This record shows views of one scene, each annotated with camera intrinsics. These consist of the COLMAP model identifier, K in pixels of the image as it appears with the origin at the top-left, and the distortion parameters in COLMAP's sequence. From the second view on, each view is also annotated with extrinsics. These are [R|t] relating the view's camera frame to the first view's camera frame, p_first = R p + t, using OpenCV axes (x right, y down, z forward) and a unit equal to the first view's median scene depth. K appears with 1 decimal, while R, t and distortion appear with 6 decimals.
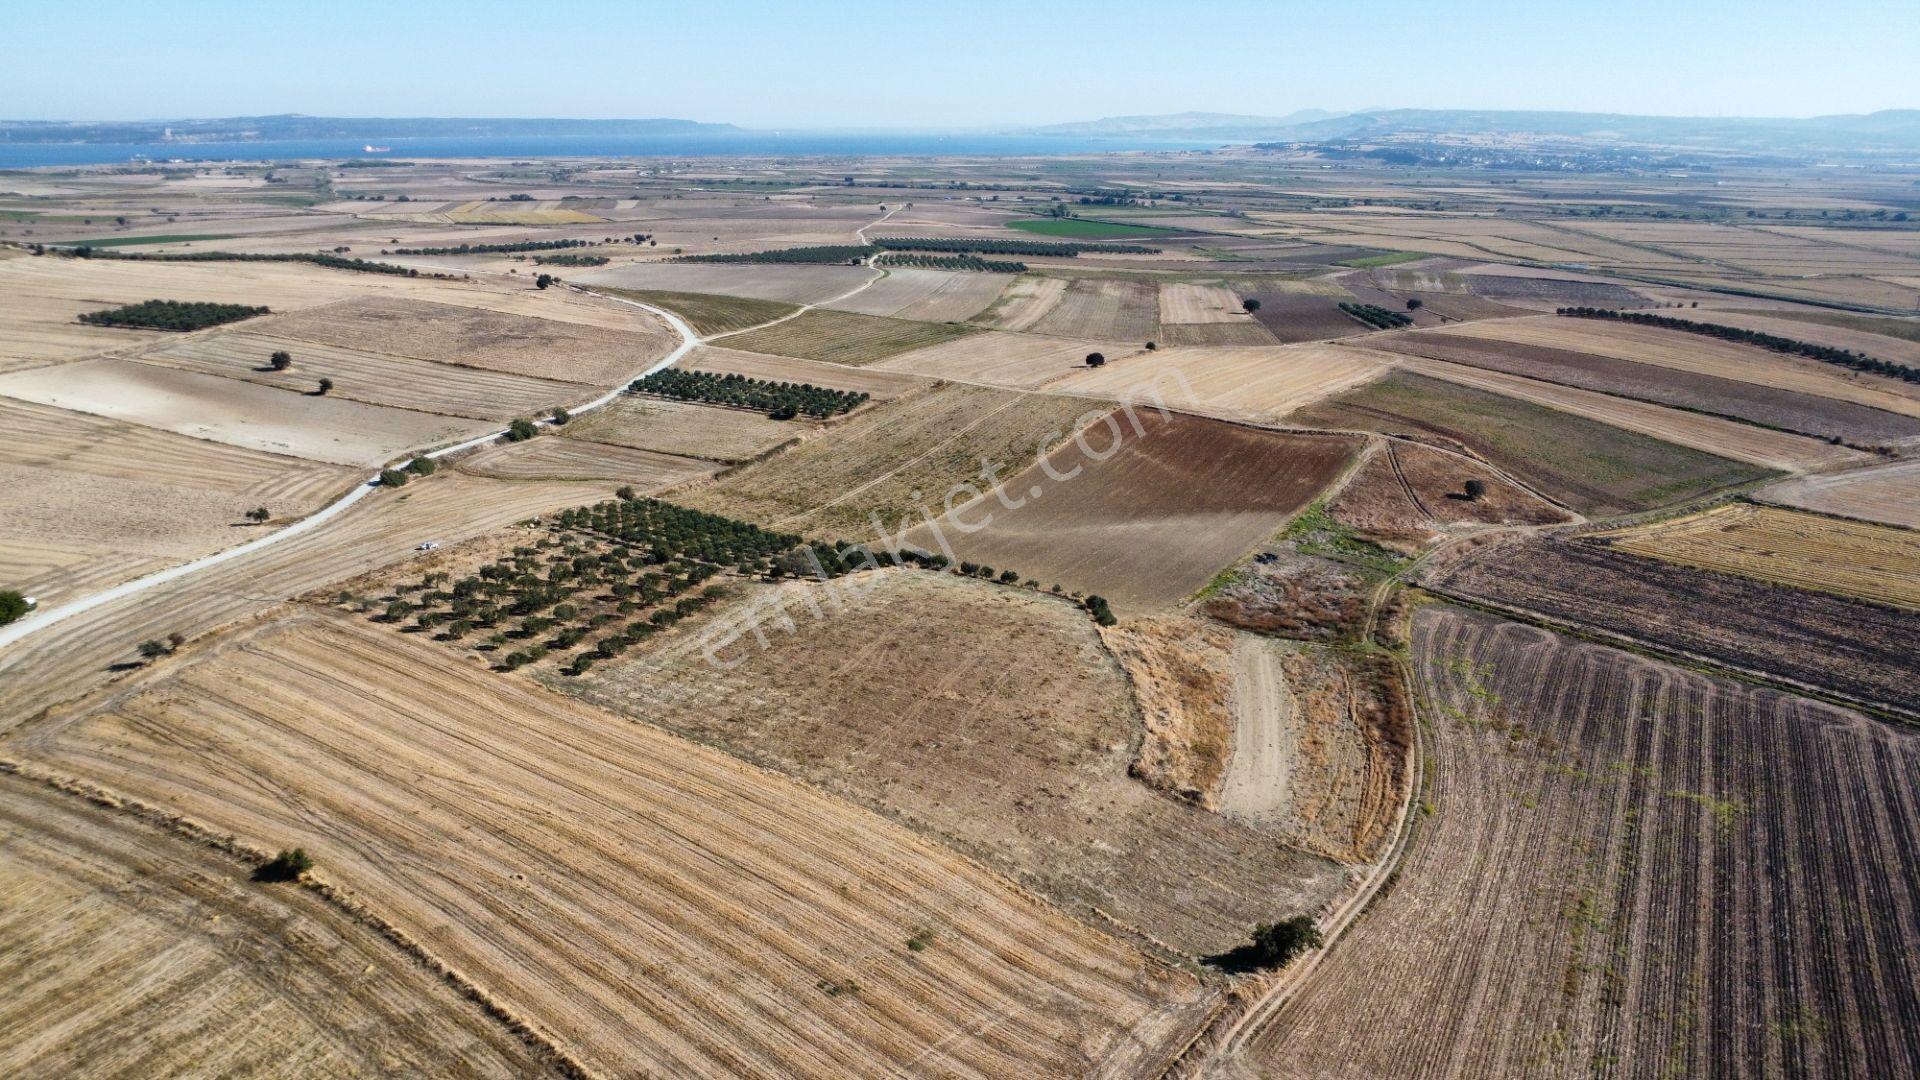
lens RADIAL K [[1394.0, 0, 957.4], [0, 1394.0, 536.1], [0, 0, 1]] dist [-0.019260, -0.019368]
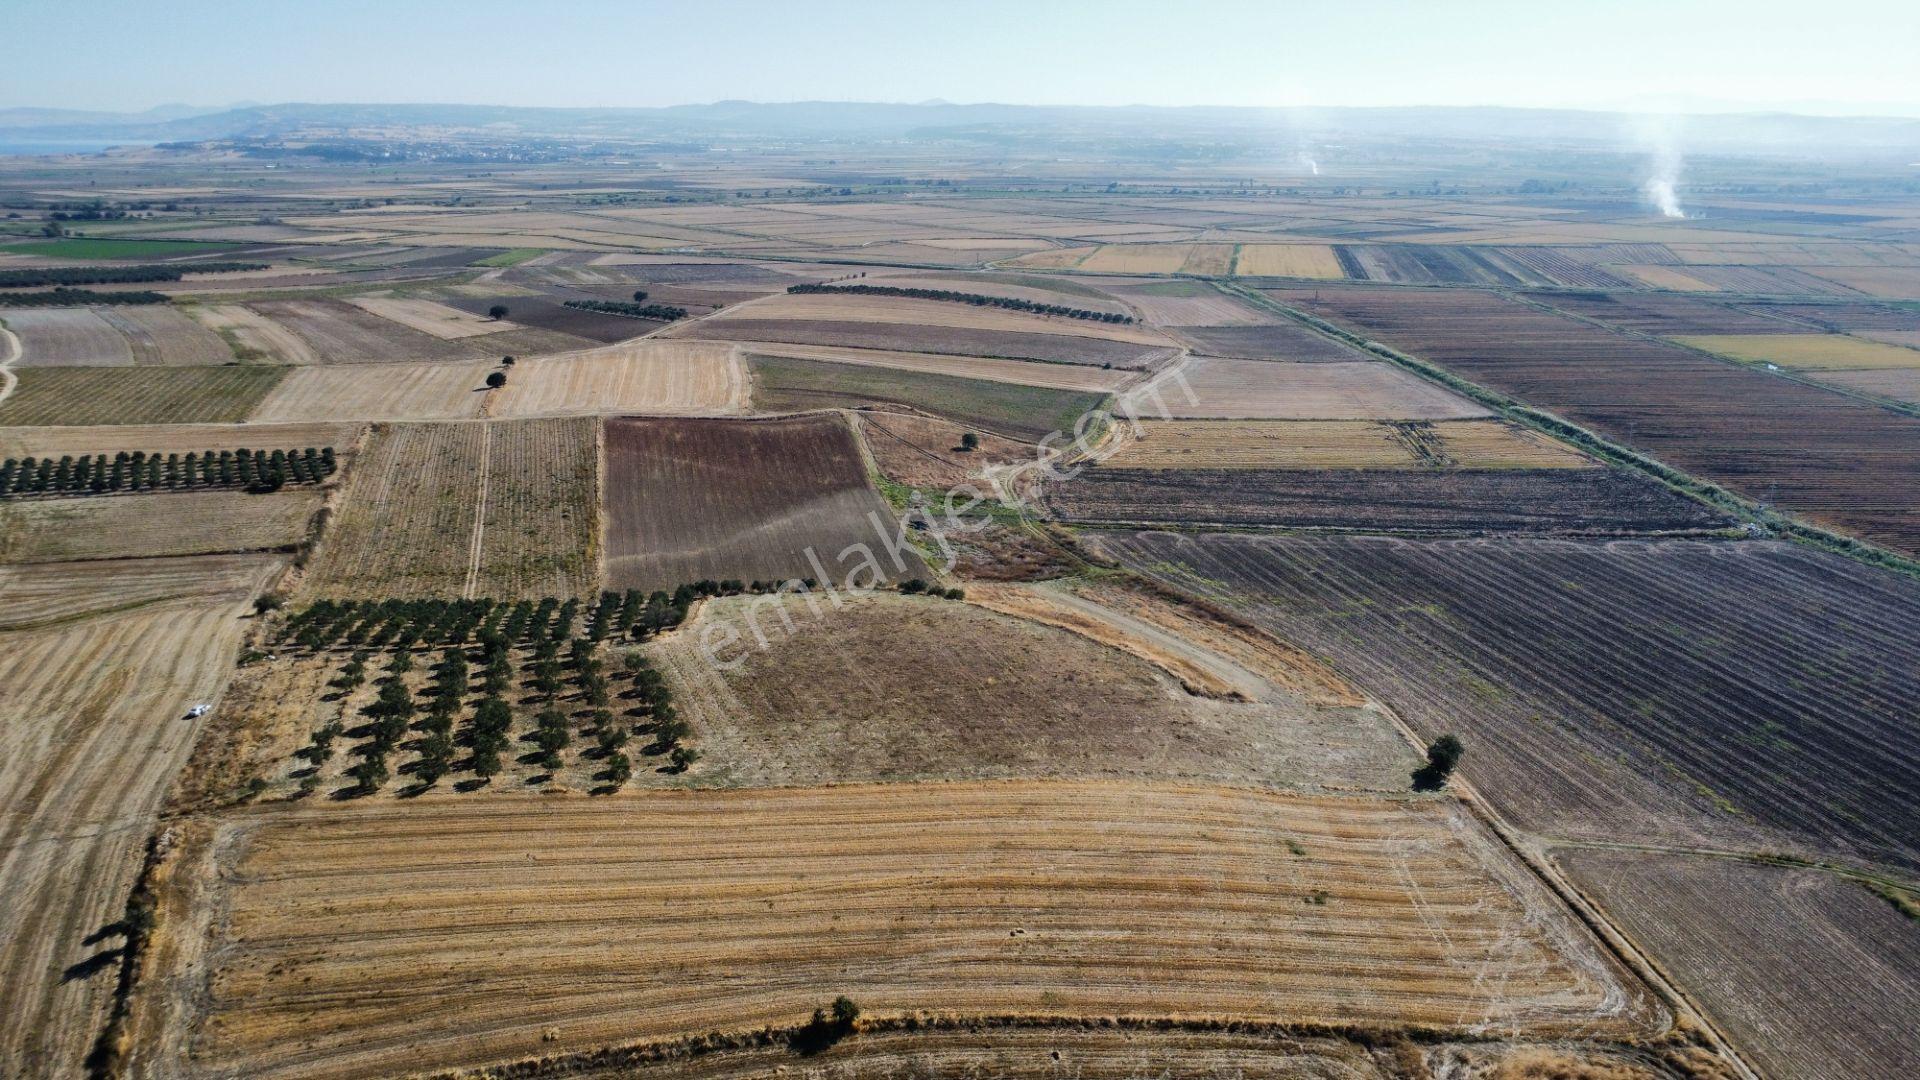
lens RADIAL K [[1394.0, 0, 957.4], [0, 1394.0, 536.1], [0, 0, 1]] dist [-0.019260, -0.019368]
pose [[0.737816, -0.196300, 0.645828, -0.539845], [0.193186, 0.978167, 0.076612, -0.062585], [-0.646767, 0.068239, 0.759629, 0.160649]]
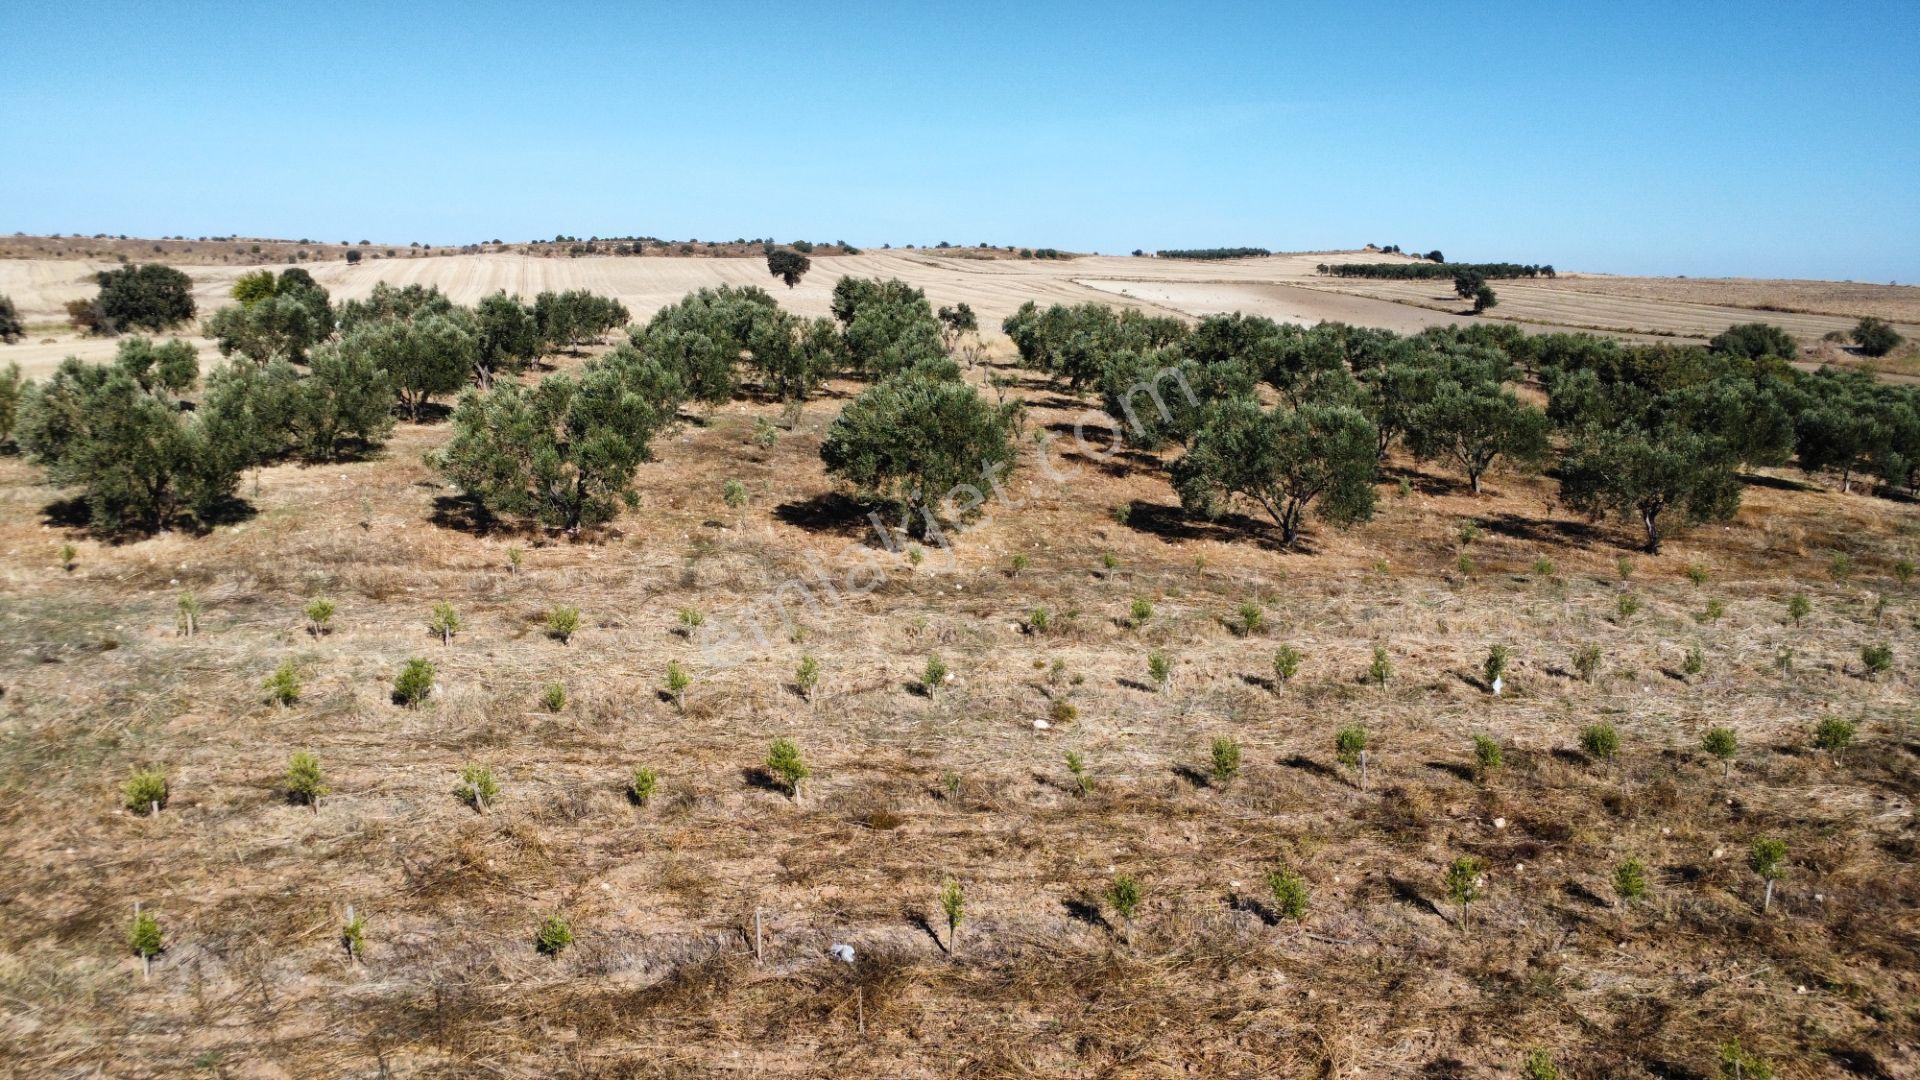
lens RADIAL K [[1394.0, 0, 957.4], [0, 1394.0, 536.1], [0, 0, 1]] dist [-0.019260, -0.019368]
pose [[0.513211, 0.141986, -0.846436, -0.093421], [-0.246091, 0.969155, 0.013361, 0.054732], [0.822225, 0.201444, 0.532322, 0.811813]]
